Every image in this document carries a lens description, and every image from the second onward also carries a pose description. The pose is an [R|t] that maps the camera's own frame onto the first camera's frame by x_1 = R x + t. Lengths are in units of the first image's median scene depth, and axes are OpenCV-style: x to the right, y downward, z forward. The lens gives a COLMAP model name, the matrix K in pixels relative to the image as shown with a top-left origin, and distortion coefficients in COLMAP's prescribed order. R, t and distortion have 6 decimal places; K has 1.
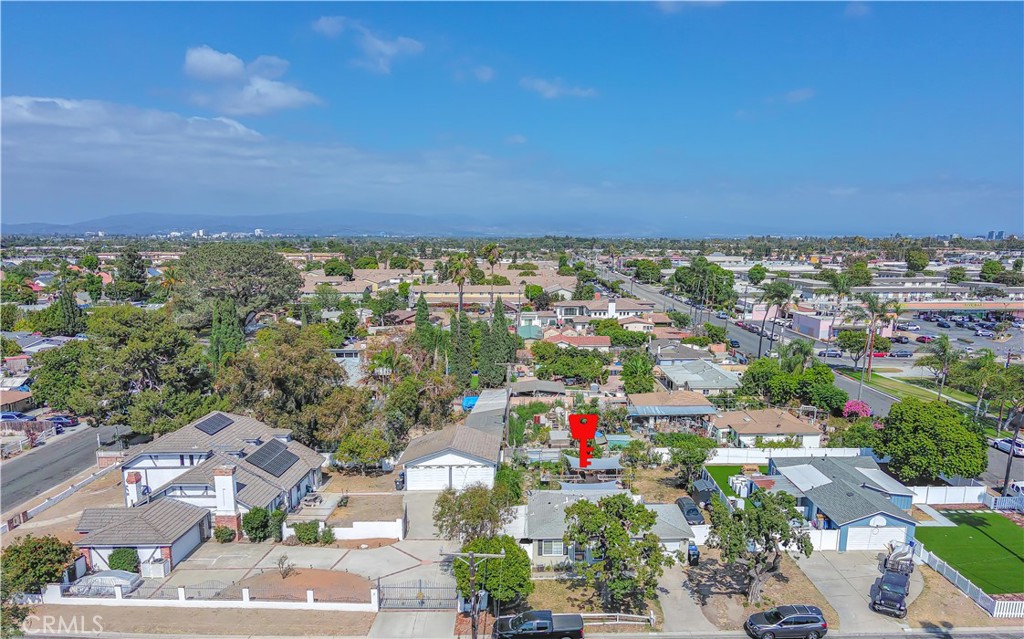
lens RADIAL K [[707.3, 0, 552.8], [0, 707.3, 454.3], [0, 0, 1]] dist [0.021141, -0.012561]
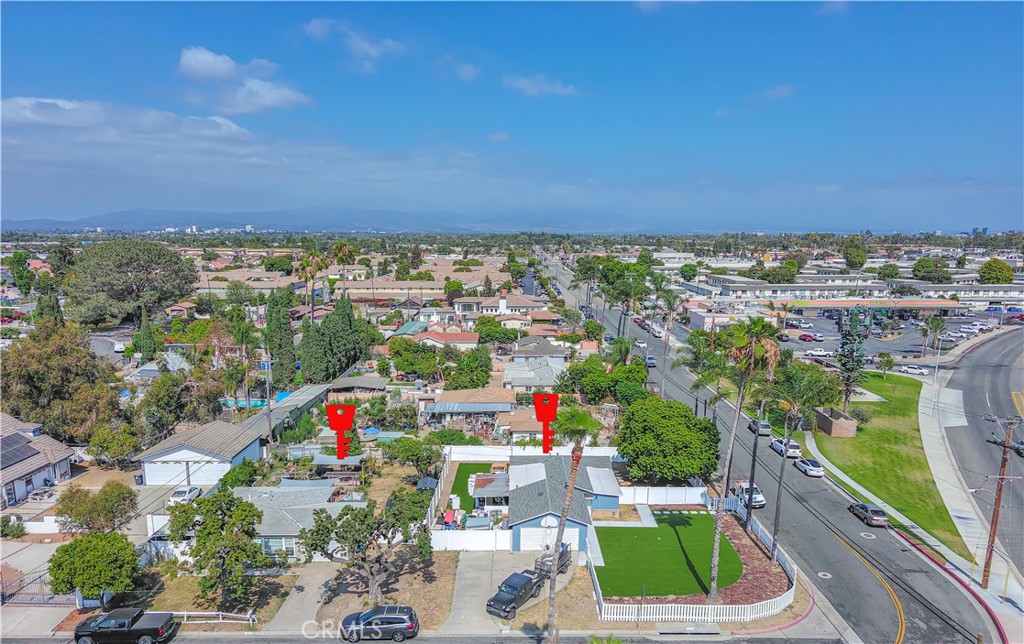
lens RADIAL K [[707.3, 0, 515.4], [0, 707.3, 432.6], [0, 0, 1]] dist [0.021141, -0.012561]
pose [[0.999589, 0.008696, -0.027304, 0.149206], [-0.009317, 0.999699, -0.022692, -0.002491], [0.027099, 0.022937, 0.999370, 0.000913]]
